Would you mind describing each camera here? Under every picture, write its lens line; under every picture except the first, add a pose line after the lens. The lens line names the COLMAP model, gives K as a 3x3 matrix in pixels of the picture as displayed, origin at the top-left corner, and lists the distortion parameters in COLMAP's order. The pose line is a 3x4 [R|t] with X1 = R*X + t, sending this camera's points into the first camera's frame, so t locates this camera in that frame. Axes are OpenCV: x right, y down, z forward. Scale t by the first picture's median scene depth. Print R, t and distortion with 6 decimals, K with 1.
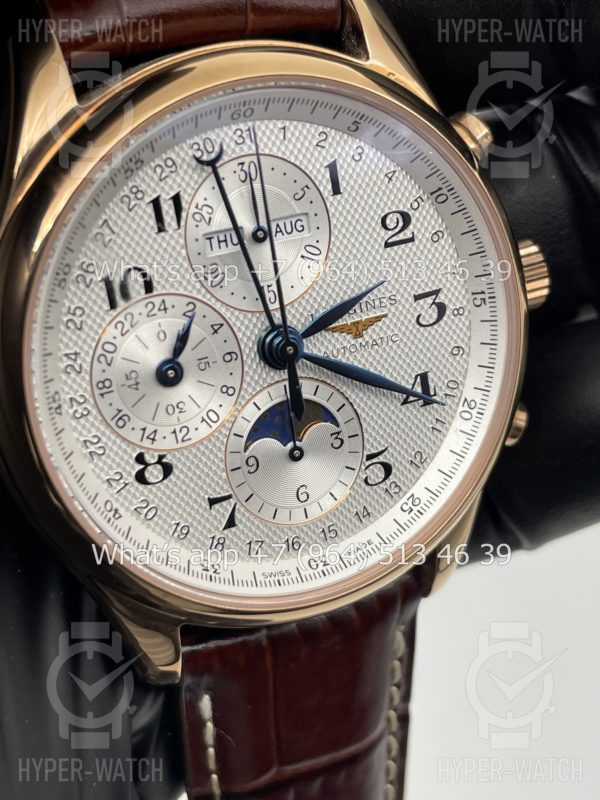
lens RADIAL K [[1258.0, 0, 300.2], [0, 1258.0, 398.3], [0, 0, 1]] dist [0.132896, 0.000000]
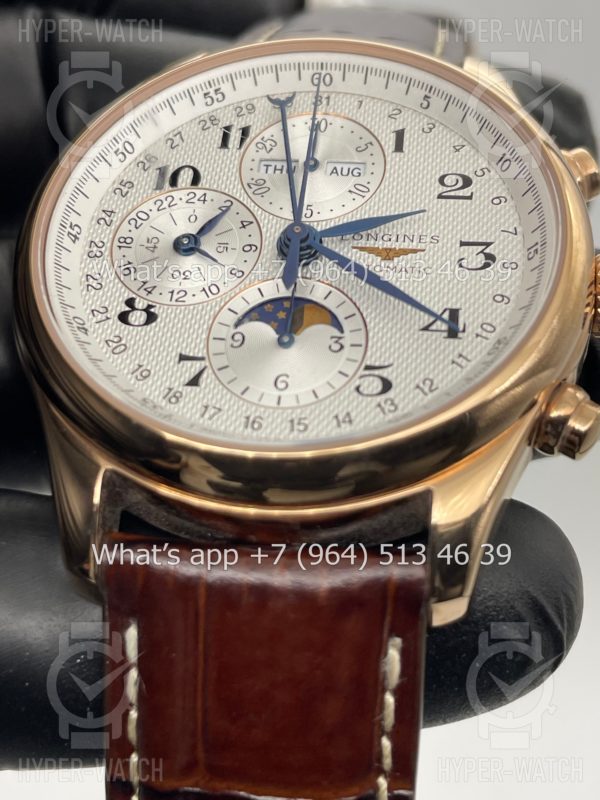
lens RADIAL K [[1258.0, 0, 304.4], [0, 1258.0, 401.4], [0, 0, 1]] dist [0.132896, 0.000000]
pose [[0.849028, -0.036803, -0.527064, 0.511462], [-0.354420, 0.700157, -0.619811, 0.666021], [0.391839, 0.713039, 0.581410, 0.506585]]
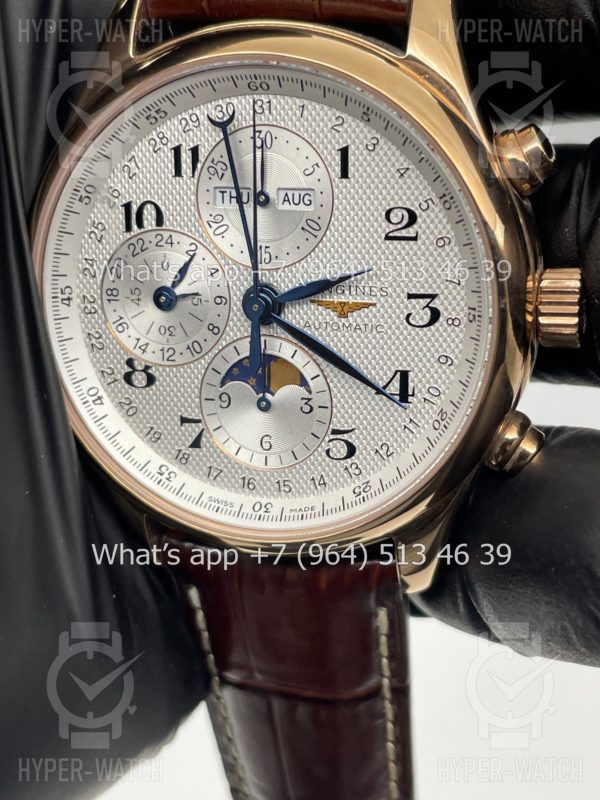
lens RADIAL K [[1258.0, 0, 304.3], [0, 1258.0, 398.1], [0, 0, 1]] dist [0.132896, 0.000000]
pose [[0.762401, 0.299421, -0.573666, 0.662359], [-0.276114, 0.952281, 0.130082, -0.115145], [0.585241, 0.059222, 0.808694, 0.142713]]
